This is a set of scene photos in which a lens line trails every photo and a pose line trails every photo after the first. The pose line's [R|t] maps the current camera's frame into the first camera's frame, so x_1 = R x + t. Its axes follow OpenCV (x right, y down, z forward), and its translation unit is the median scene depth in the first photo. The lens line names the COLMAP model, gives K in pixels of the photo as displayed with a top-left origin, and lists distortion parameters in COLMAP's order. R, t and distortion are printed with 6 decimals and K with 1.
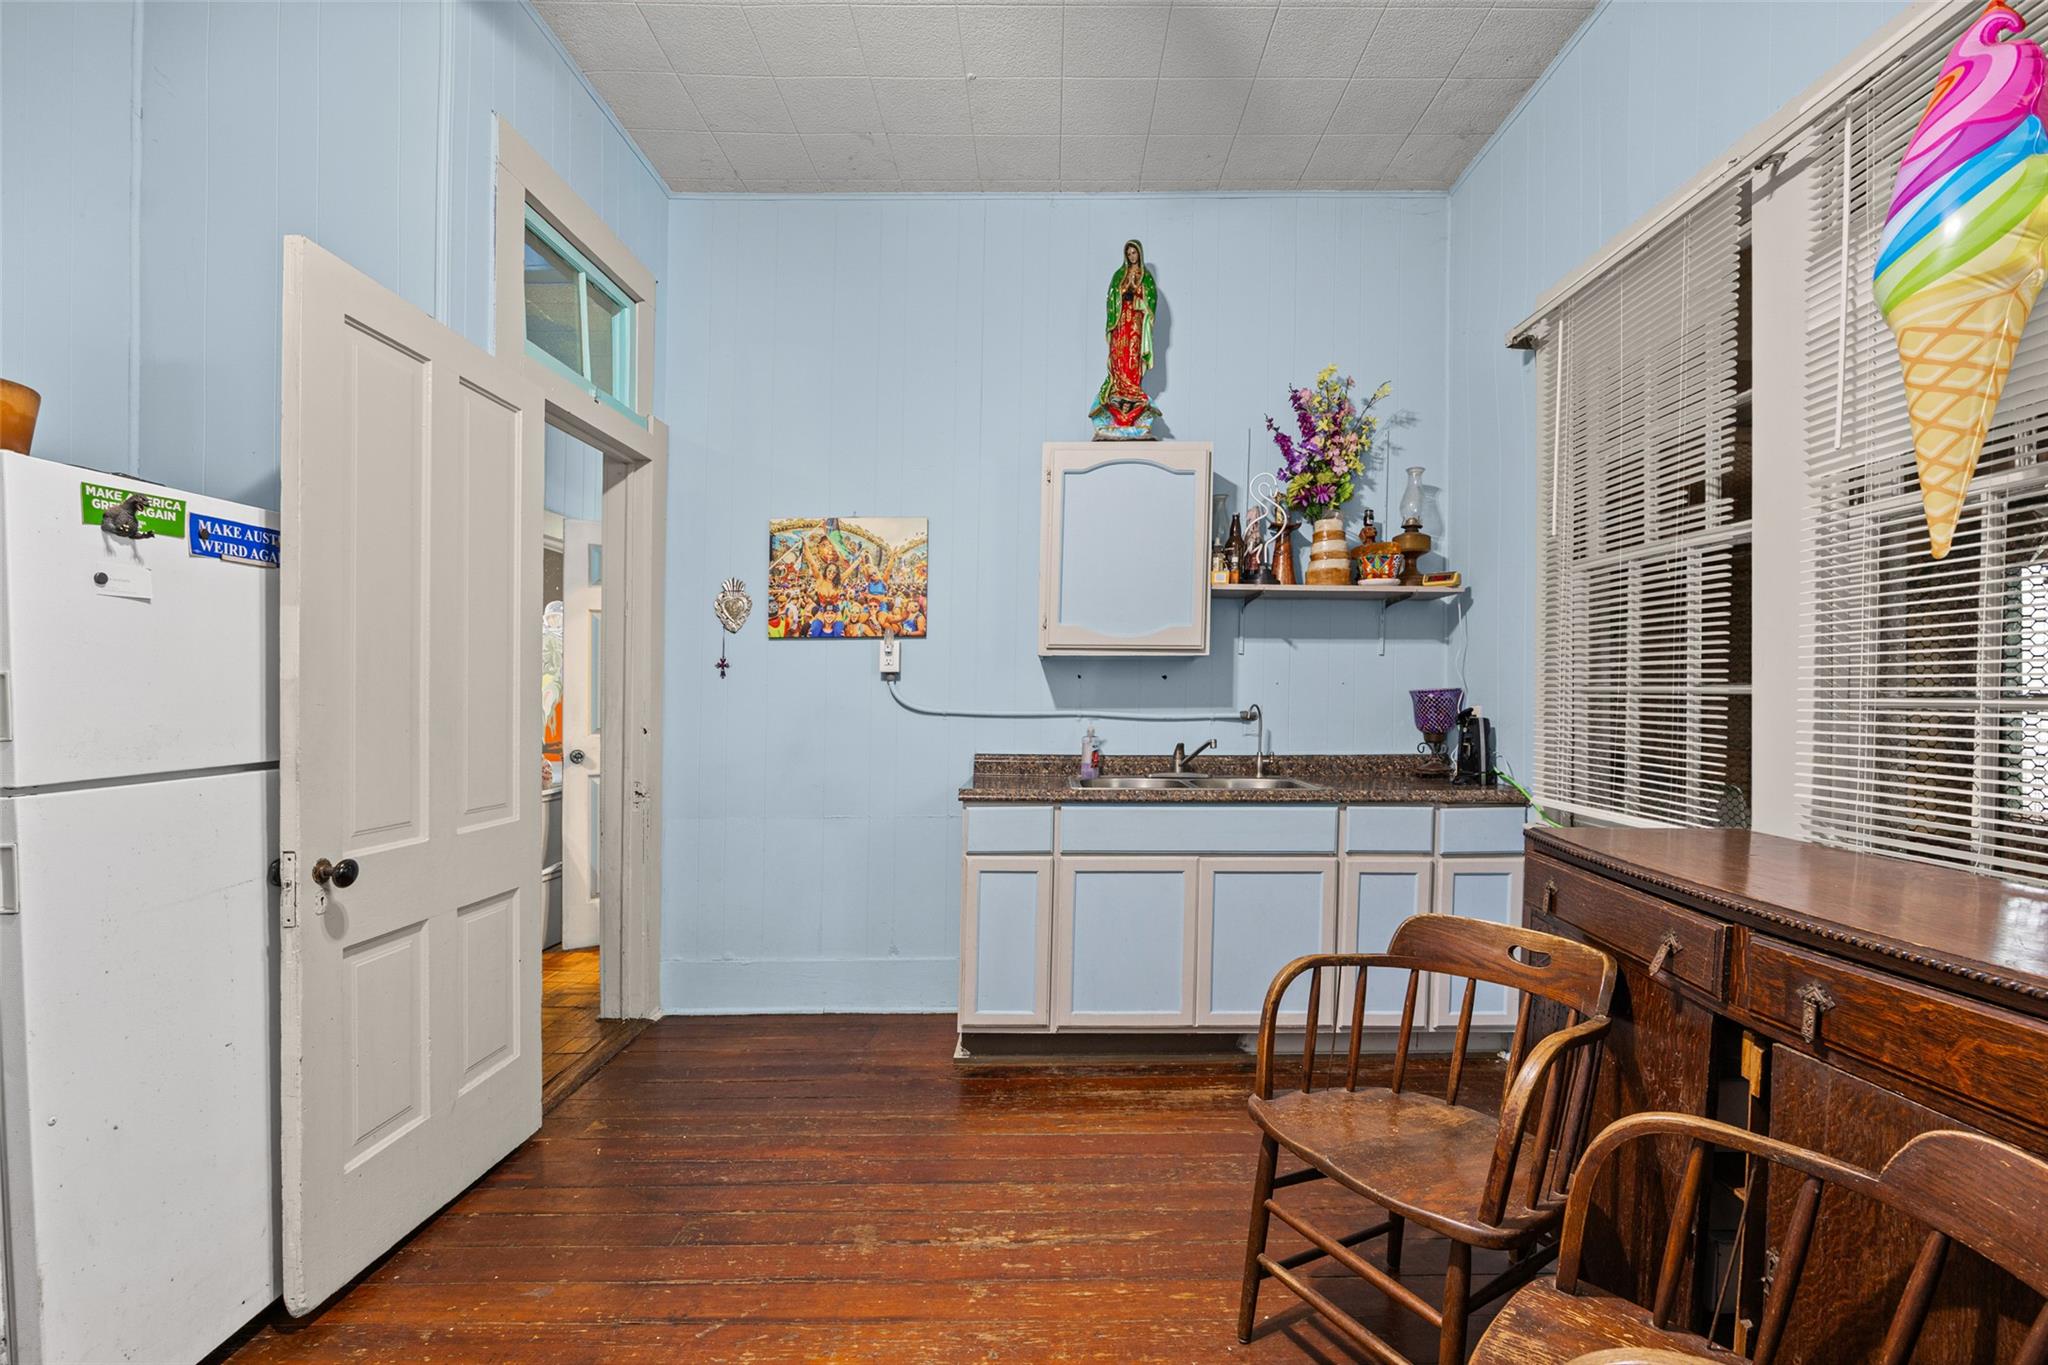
lens RADIAL K [[943.0, 0, 1037.3], [0, 943.0, 697.4], [0, 0, 1]] dist [-0.013497, 0.000913]
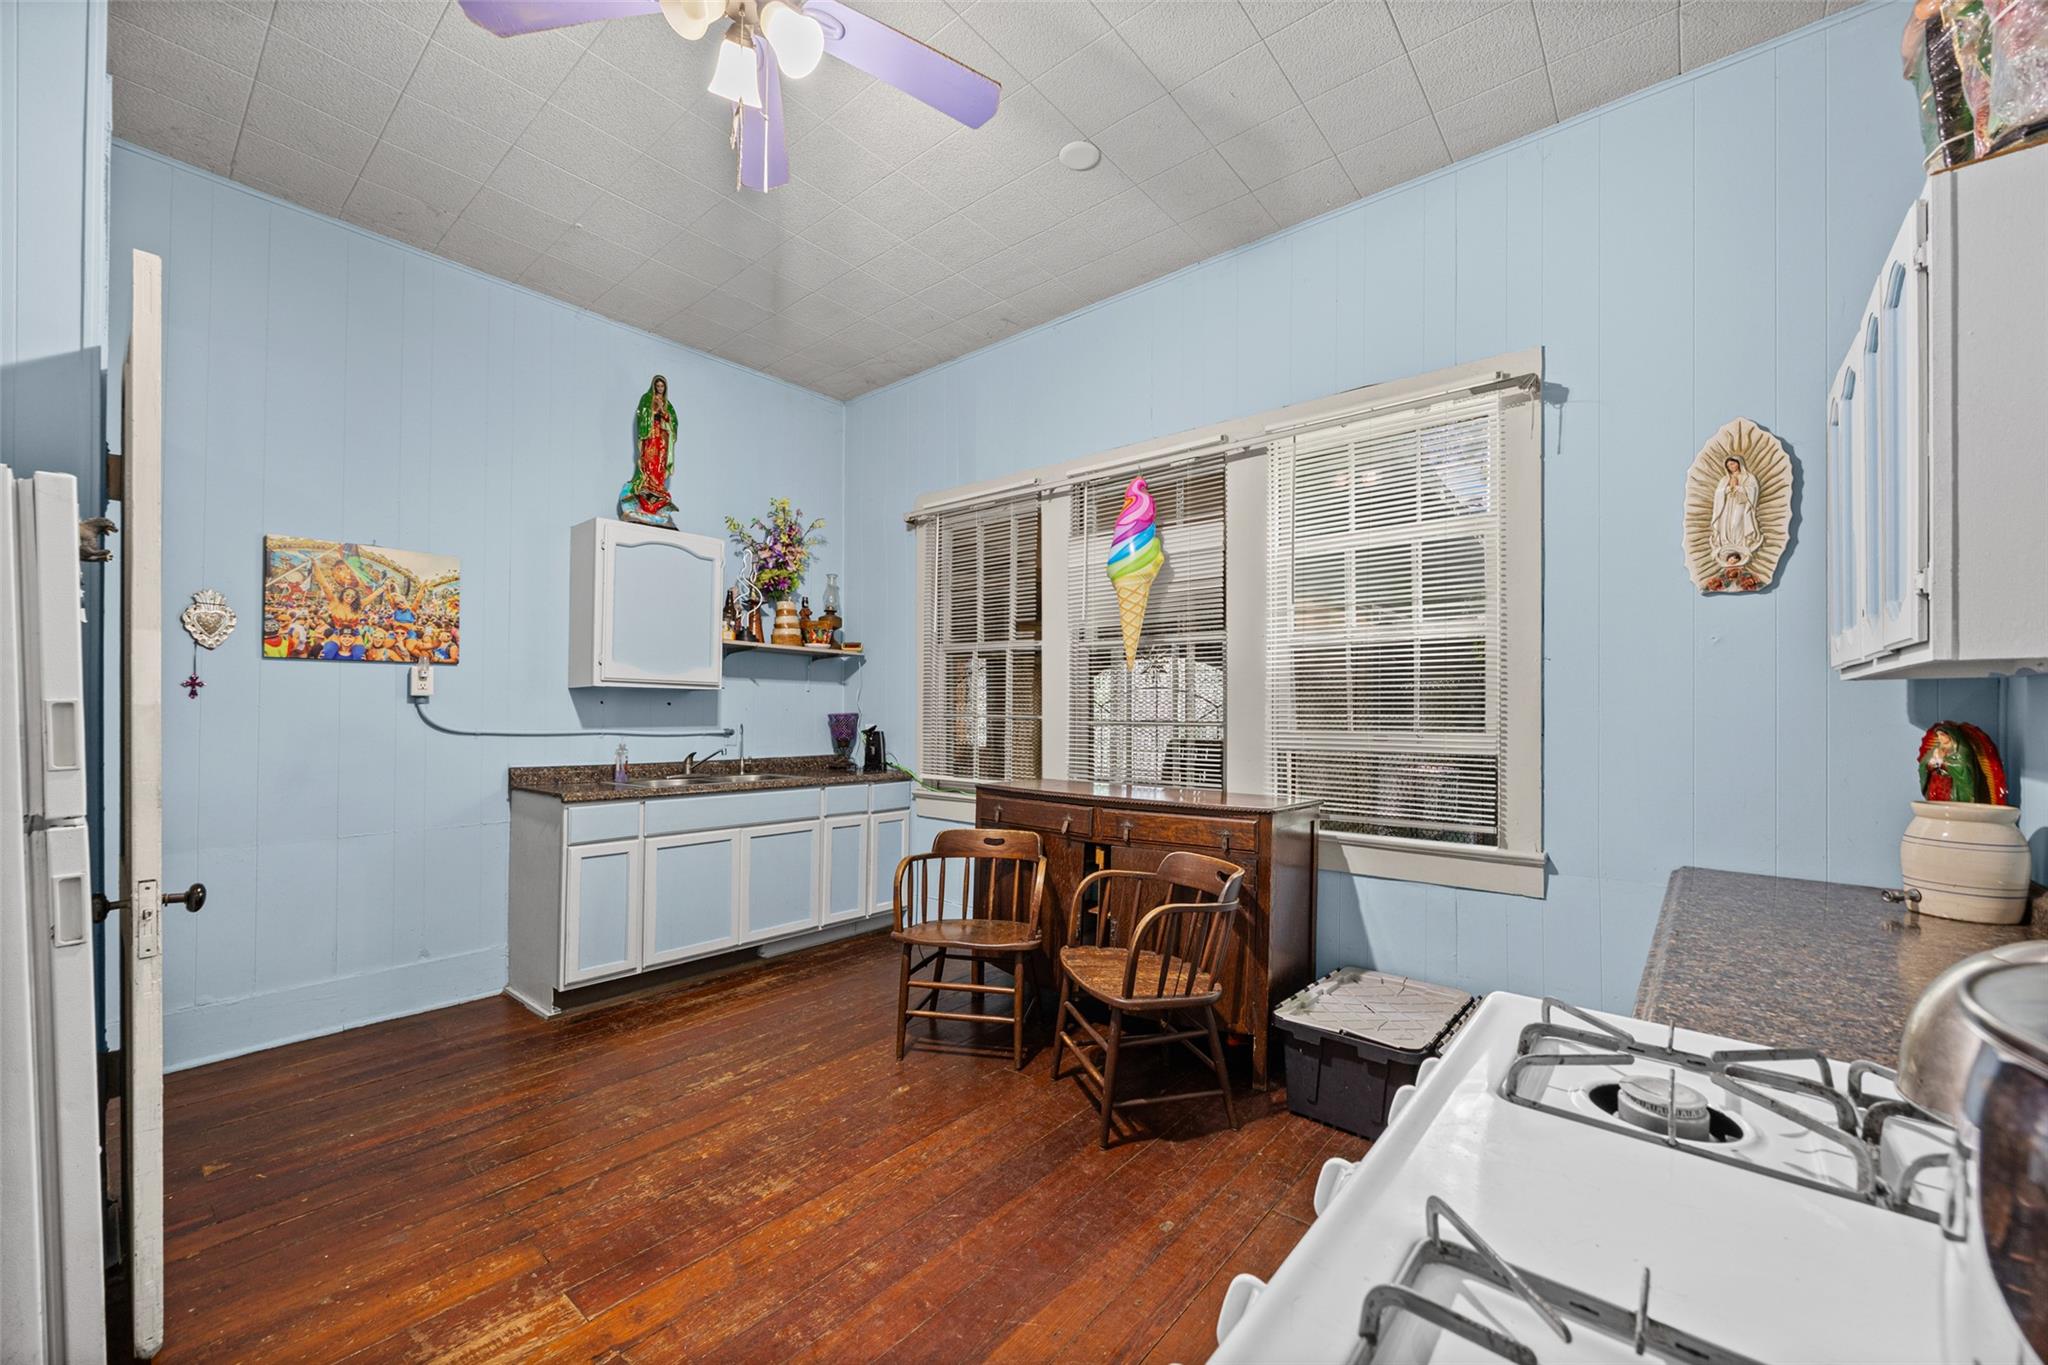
lens RADIAL K [[790.9, 0, 1027.2], [0, 790.9, 703.0], [0, 0, 1]] dist [0.003180, 0.000062]
pose [[0.648775, 0.015178, 0.760829, -0.403193], [-0.003279, 0.999848, -0.017150, -0.005175], [-0.760973, 0.008632, 0.648726, -0.118277]]
